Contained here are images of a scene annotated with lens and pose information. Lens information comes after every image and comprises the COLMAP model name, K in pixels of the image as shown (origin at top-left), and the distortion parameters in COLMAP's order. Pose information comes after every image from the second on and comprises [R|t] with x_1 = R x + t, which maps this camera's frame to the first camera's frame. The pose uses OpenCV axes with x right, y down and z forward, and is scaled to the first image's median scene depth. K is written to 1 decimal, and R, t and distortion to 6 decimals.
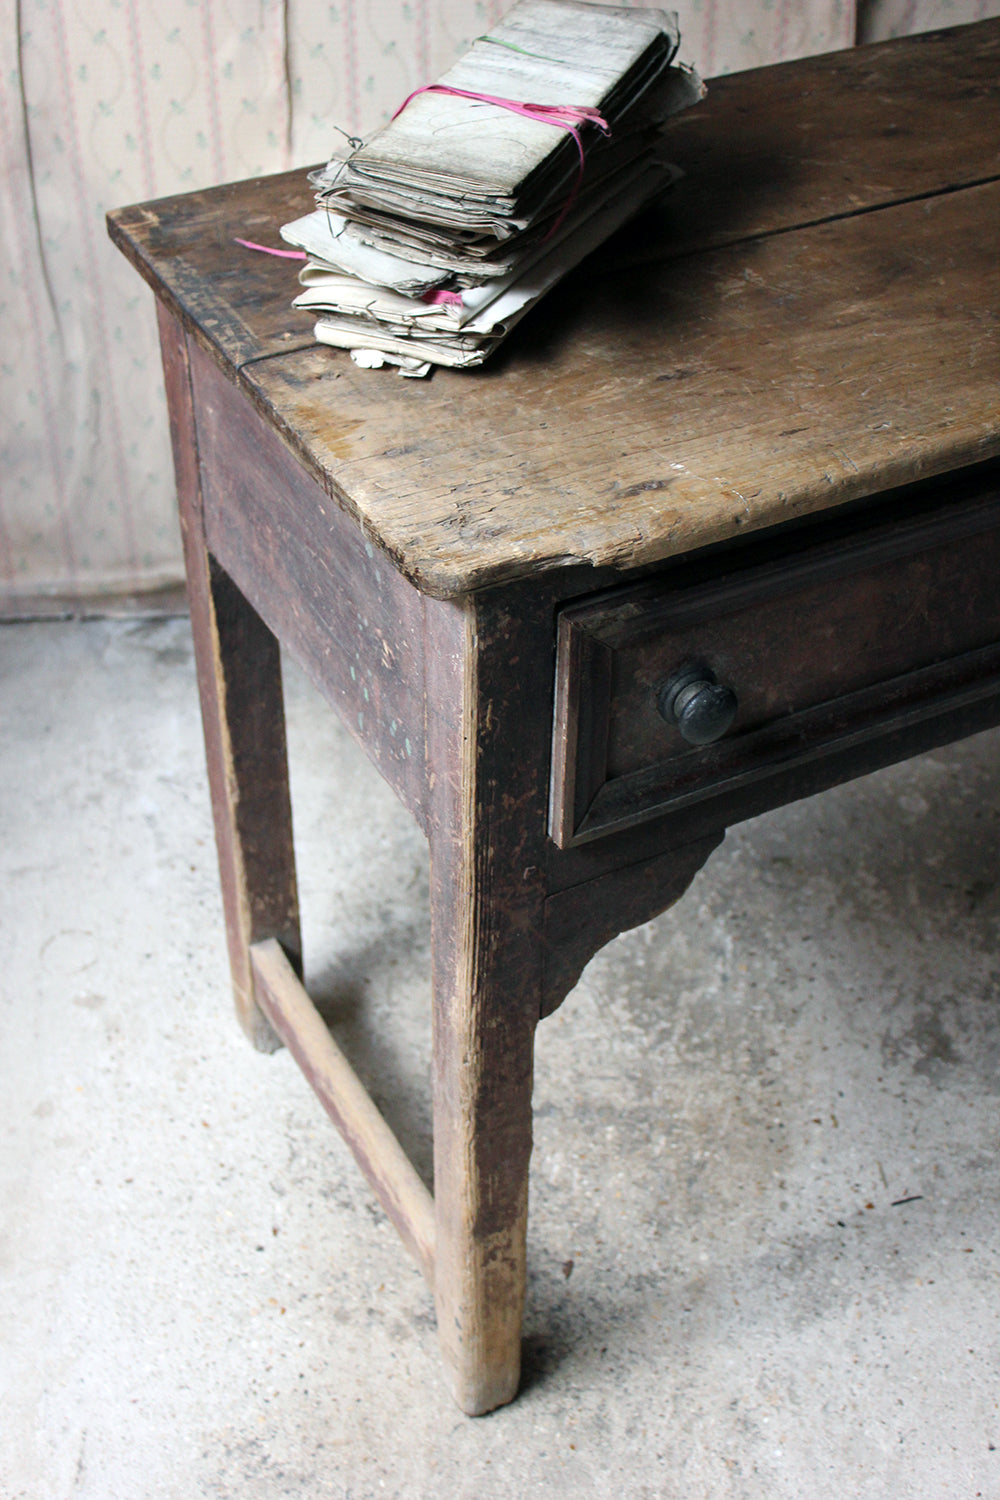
lens RADIAL K [[2151.0, 0, 454.2], [0, 2151.0, 759.5], [0, 0, 1]] dist [-0.026664, 0.000000]
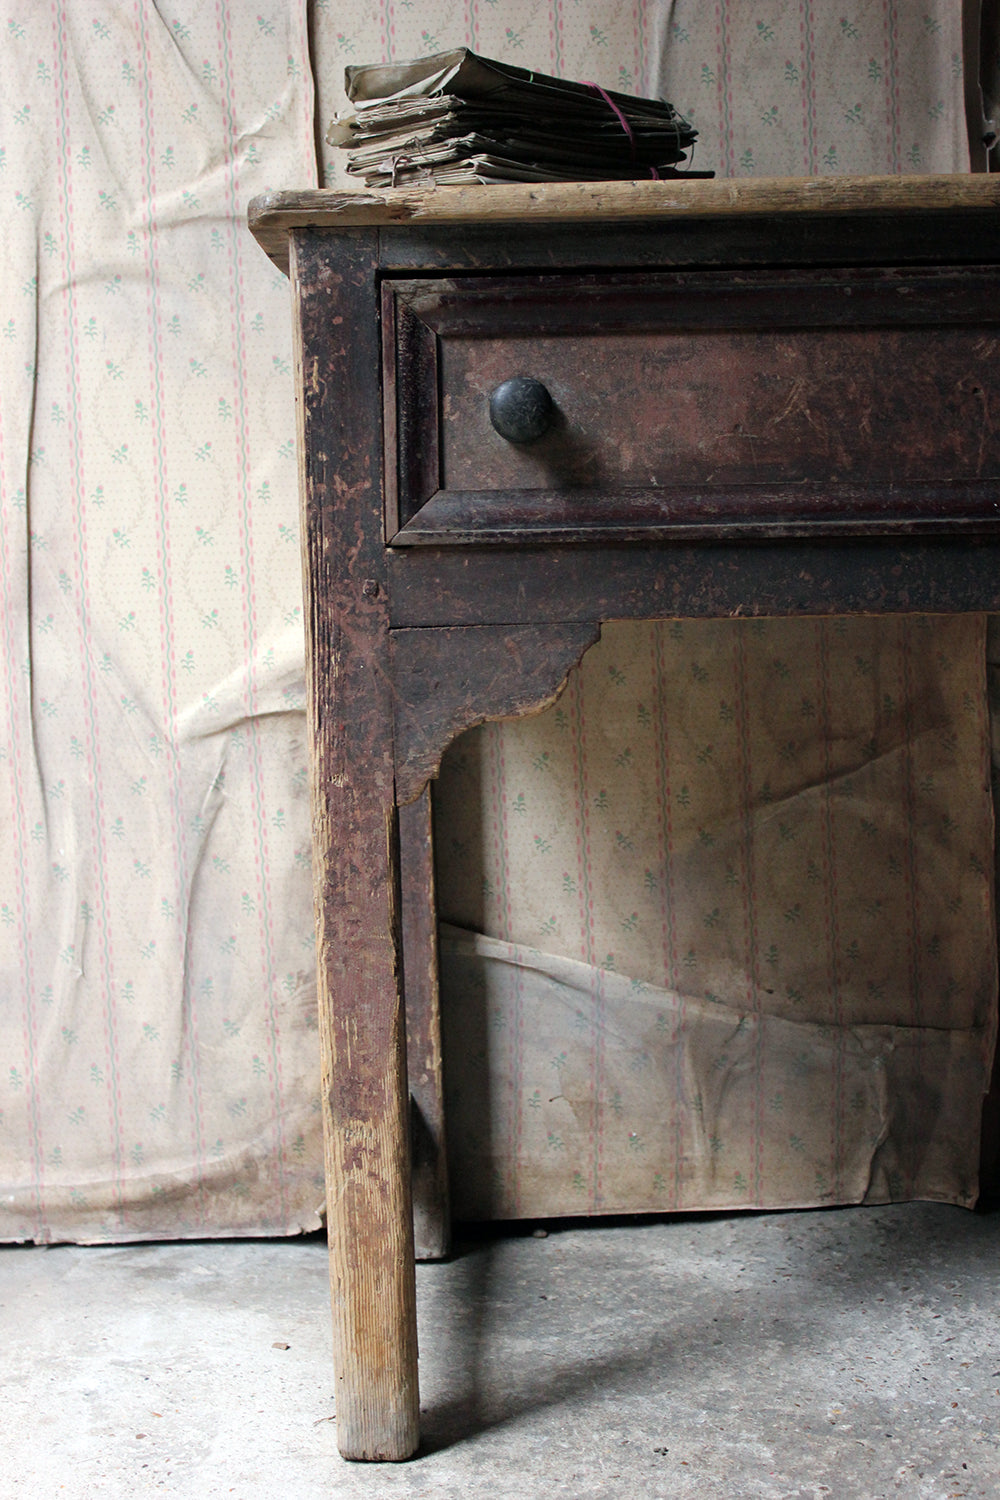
lens RADIAL K [[2320.8, 0, 477.7], [0, 2320.8, 735.3], [0, 0, 1]] dist [-0.021242, 0.000000]
pose [[0.998055, -0.023915, -0.057564, 0.034224], [-0.013760, 0.816174, -0.577642, 0.311024], [0.060796, 0.577311, 0.814258, 0.304225]]
